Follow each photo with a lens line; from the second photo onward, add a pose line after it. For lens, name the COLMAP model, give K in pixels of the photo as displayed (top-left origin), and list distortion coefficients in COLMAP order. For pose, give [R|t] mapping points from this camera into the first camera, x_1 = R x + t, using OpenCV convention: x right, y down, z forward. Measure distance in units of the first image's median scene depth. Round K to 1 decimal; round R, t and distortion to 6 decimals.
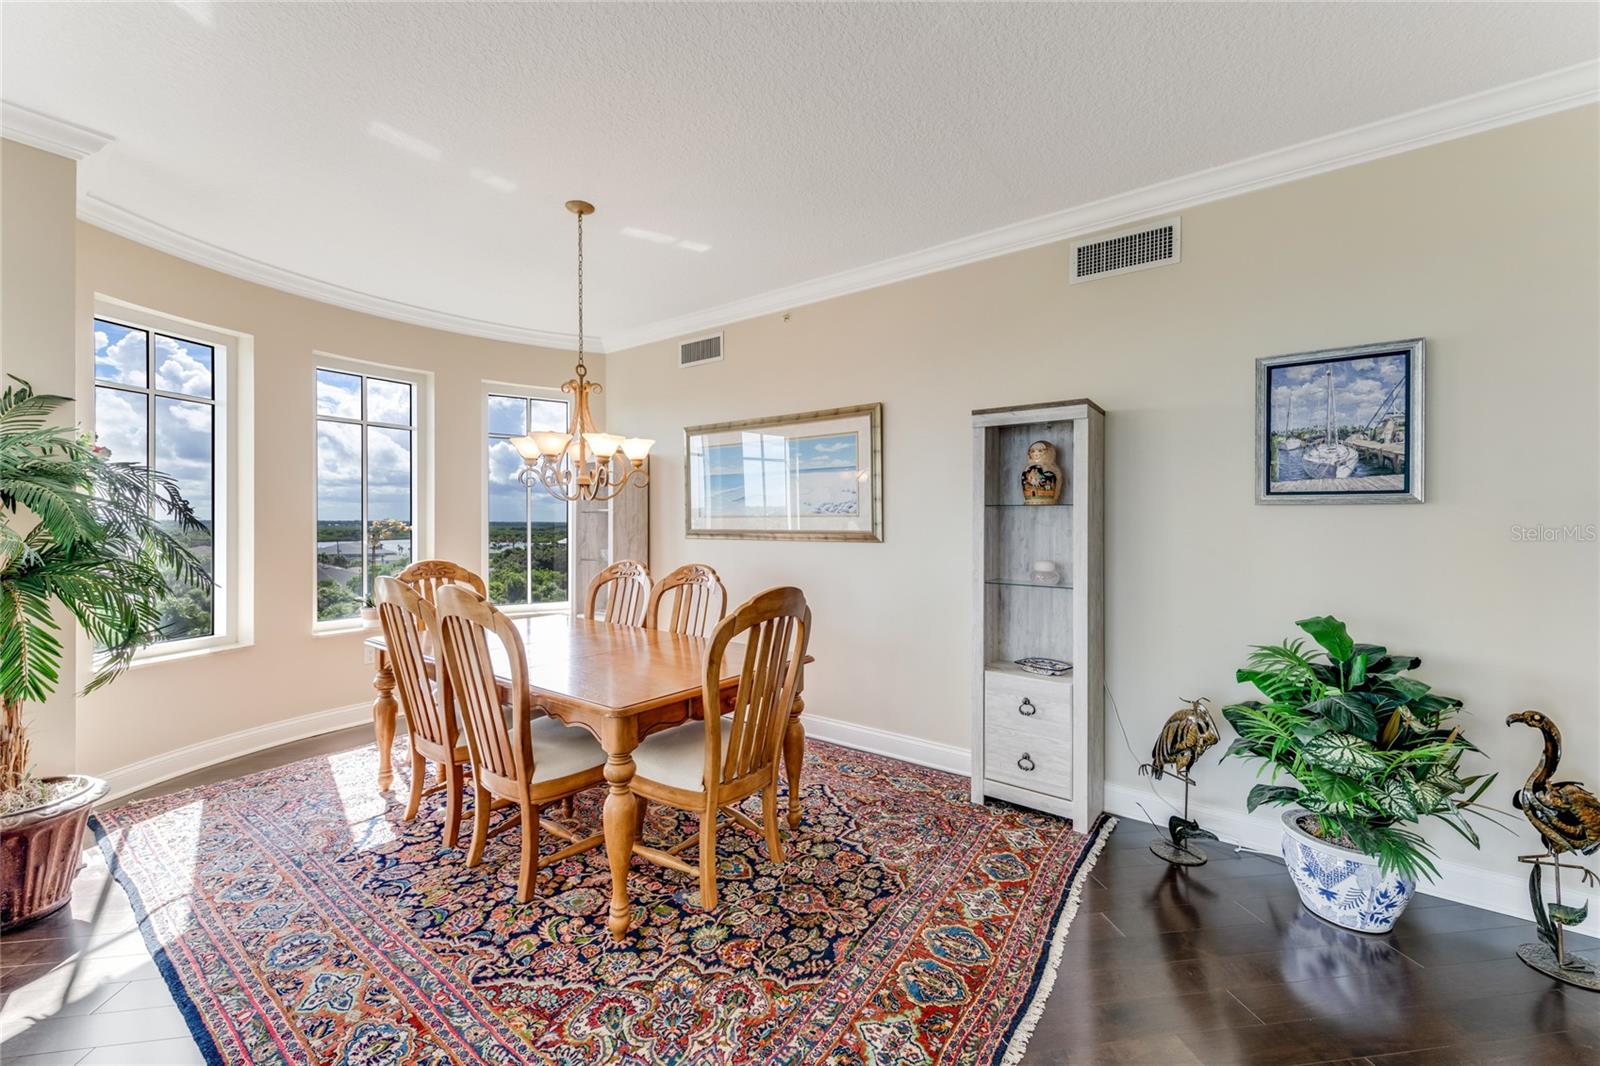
lens RADIAL K [[622.6, 0, 803.7], [0, 622.6, 517.8], [0, 0, 1]] dist [0.014011, -0.000524]
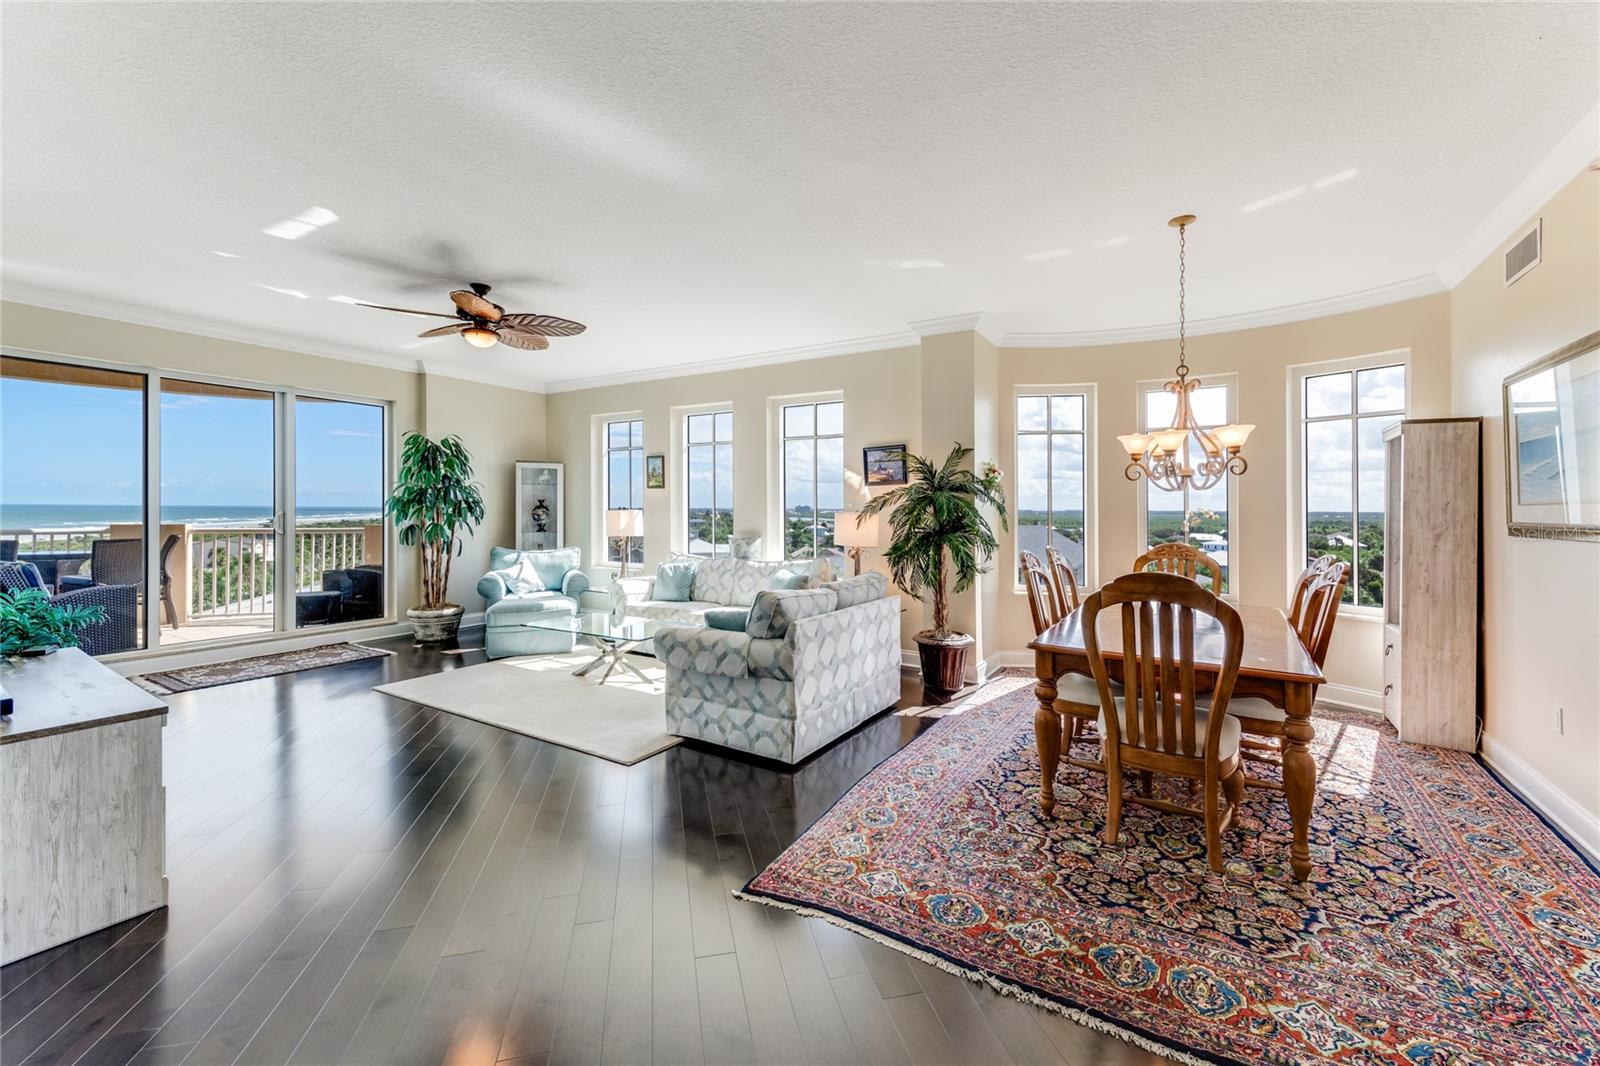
lens RADIAL K [[639.8, 0, 757.4], [0, 639.8, 508.7], [0, 0, 1]] dist [0.004652, -0.000480]
pose [[0.022028, -0.001290, -0.999757, 0.963552], [0.000938, 0.999999, -0.001269, 0.007033], [0.999757, -0.000910, 0.022029, 0.305649]]
